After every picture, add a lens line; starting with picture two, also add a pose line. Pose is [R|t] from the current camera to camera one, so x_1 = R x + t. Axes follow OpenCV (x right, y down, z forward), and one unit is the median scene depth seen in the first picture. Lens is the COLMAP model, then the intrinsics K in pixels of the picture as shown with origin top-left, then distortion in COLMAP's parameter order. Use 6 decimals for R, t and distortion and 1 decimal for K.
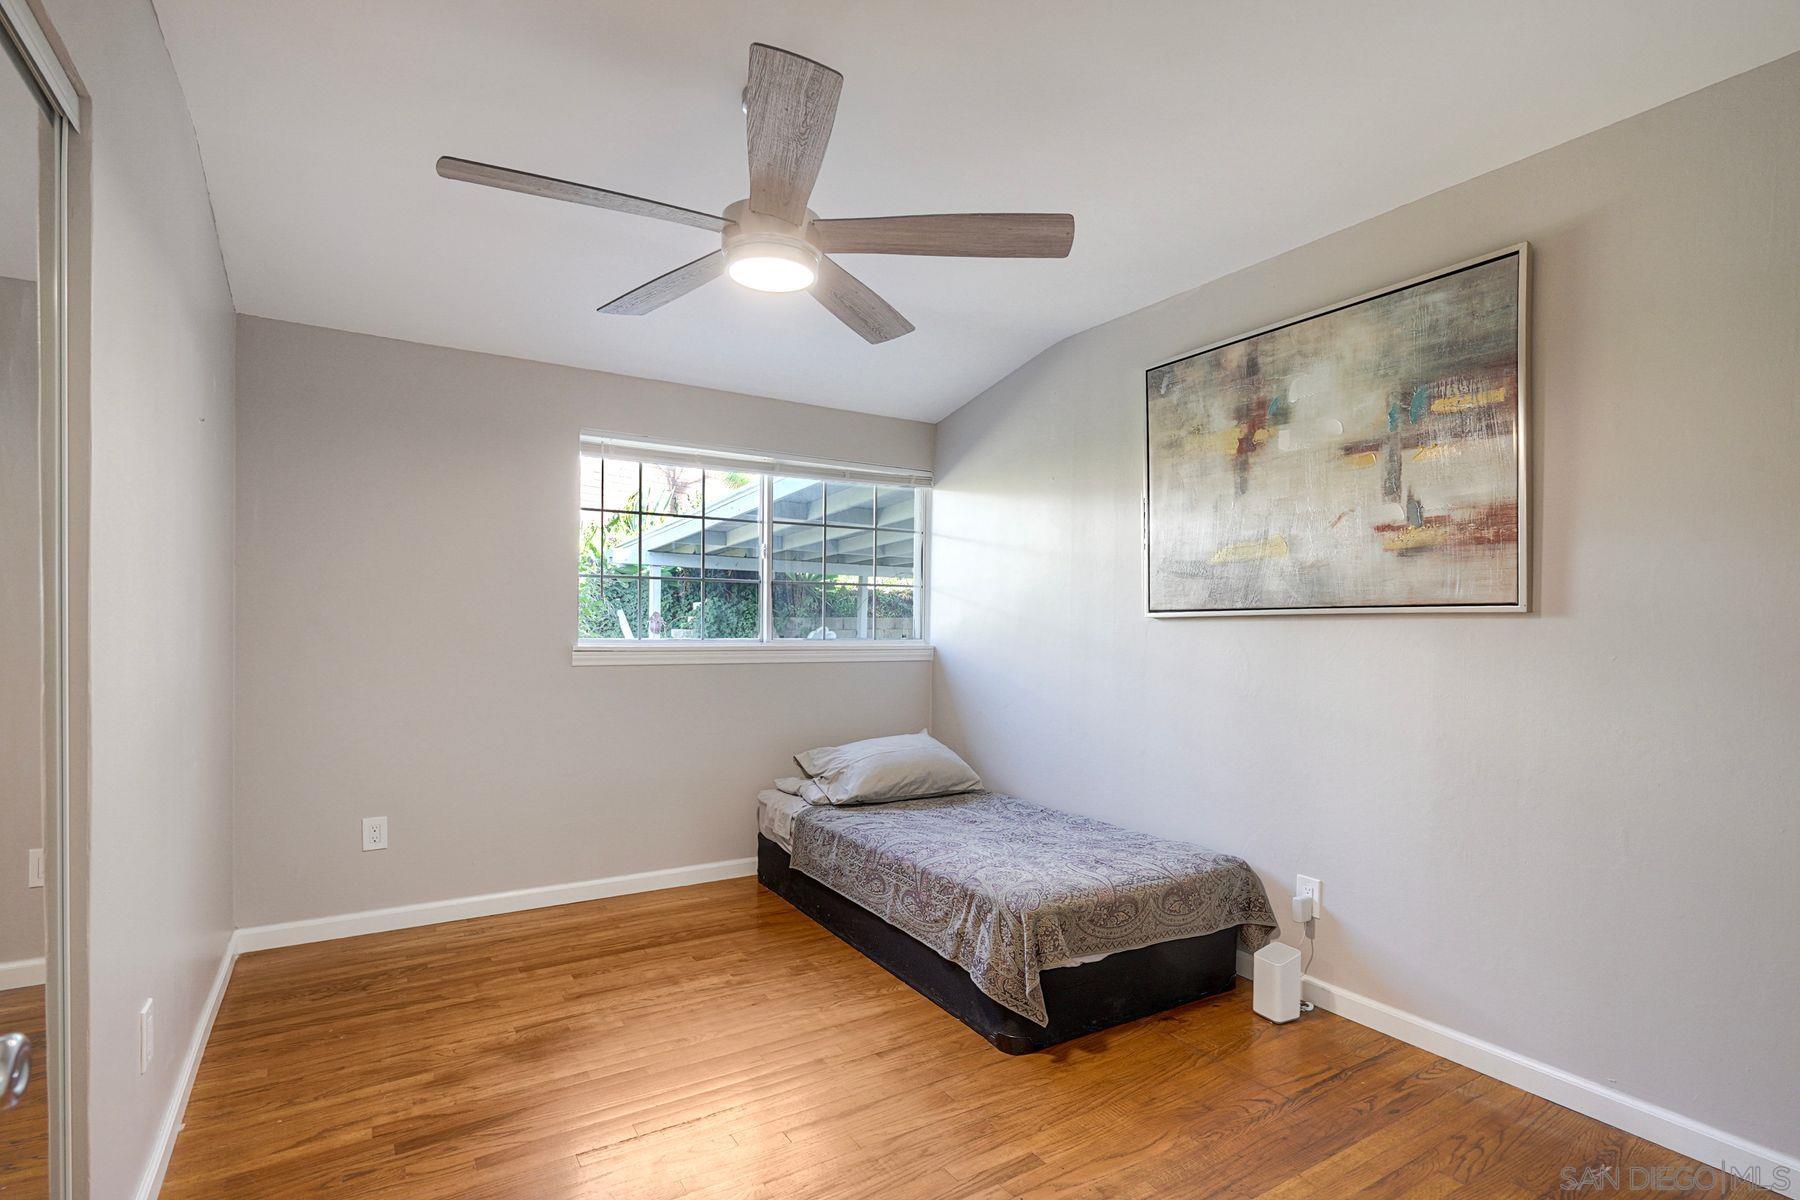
lens RADIAL K [[820.0, 0, 901.1], [0, 820.0, 630.4], [0, 0, 1]] dist [-0.006304, 0.003584]
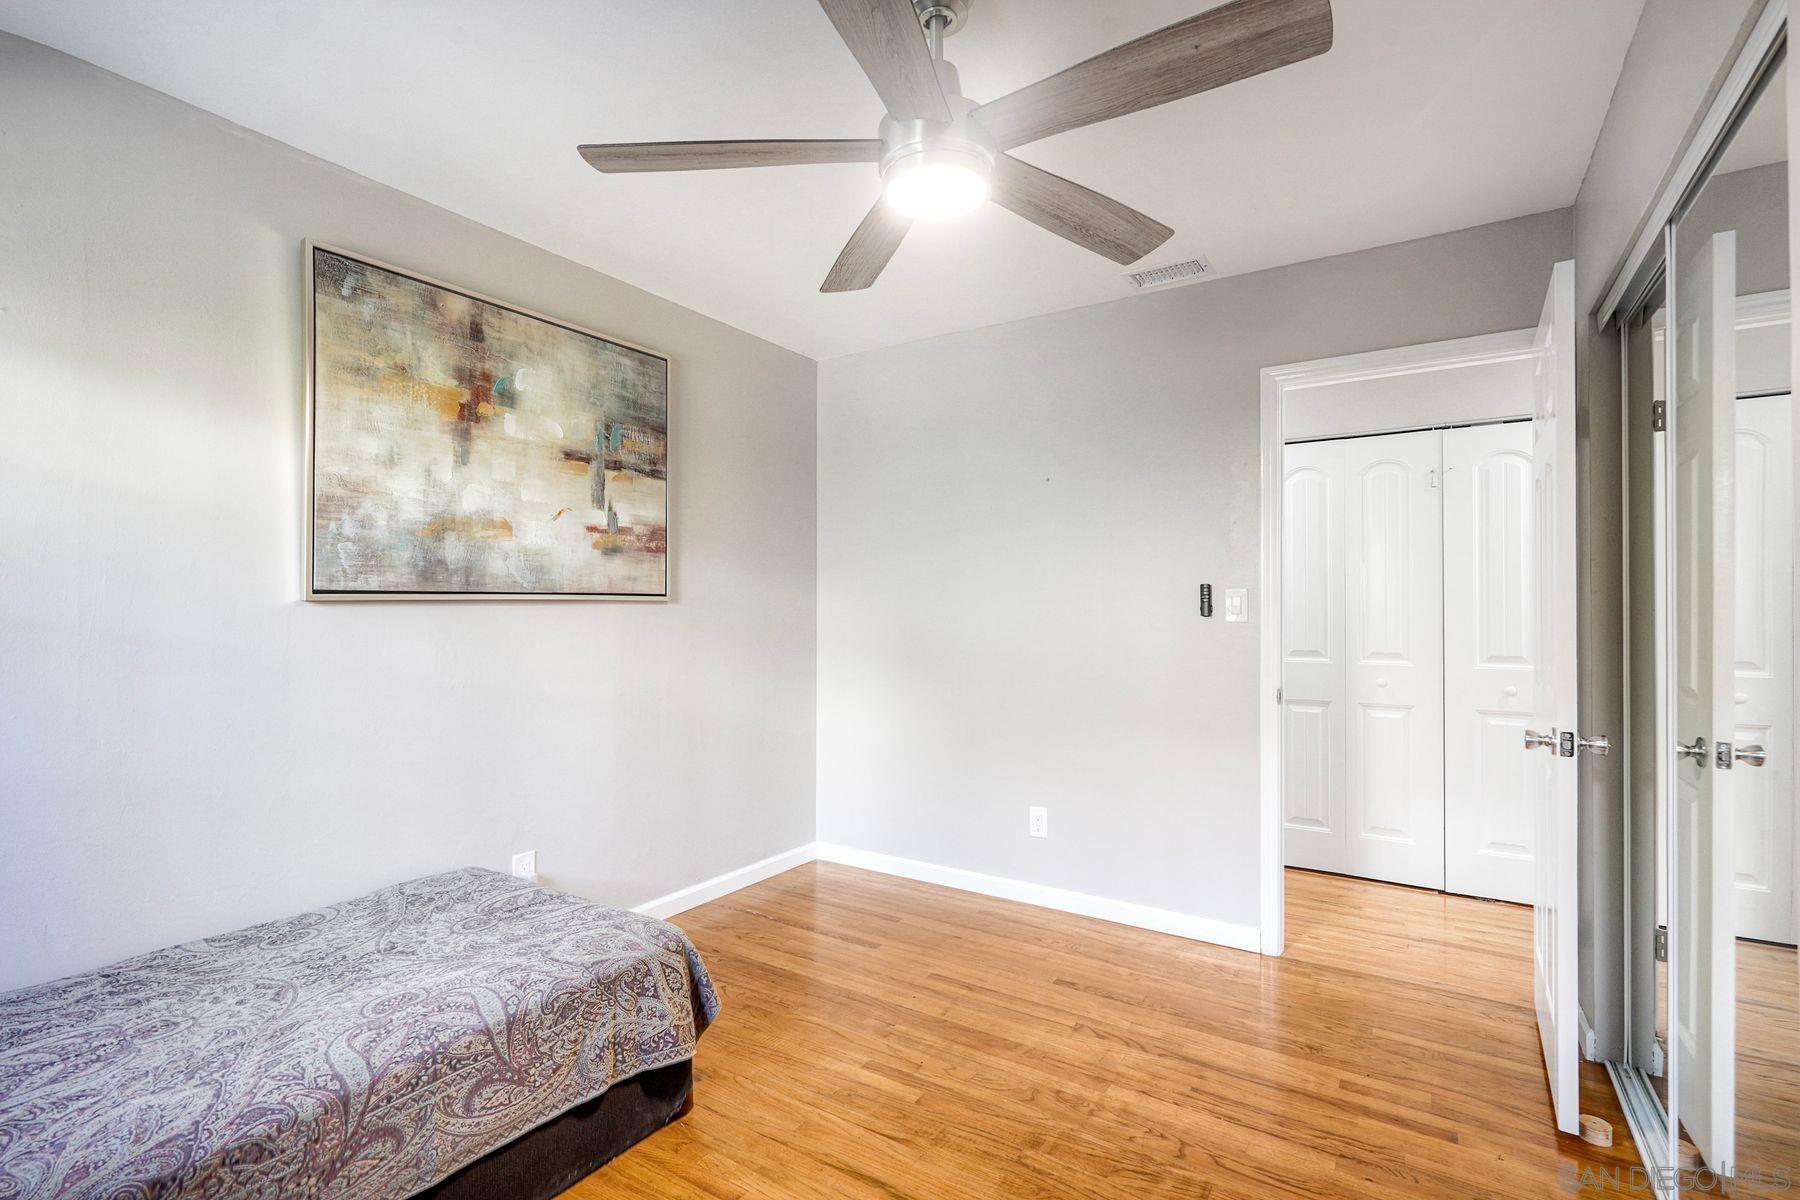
lens RADIAL K [[820.0, 0, 900.1], [0, 820.0, 600.4], [0, 0, 1]] dist [-0.006304, 0.003584]
pose [[-0.398609, 0.002116, 0.917118, -0.645249], [0.003150, 0.999995, -0.000938, -0.015806], [-0.917115, 0.002515, -0.398614, 0.981208]]
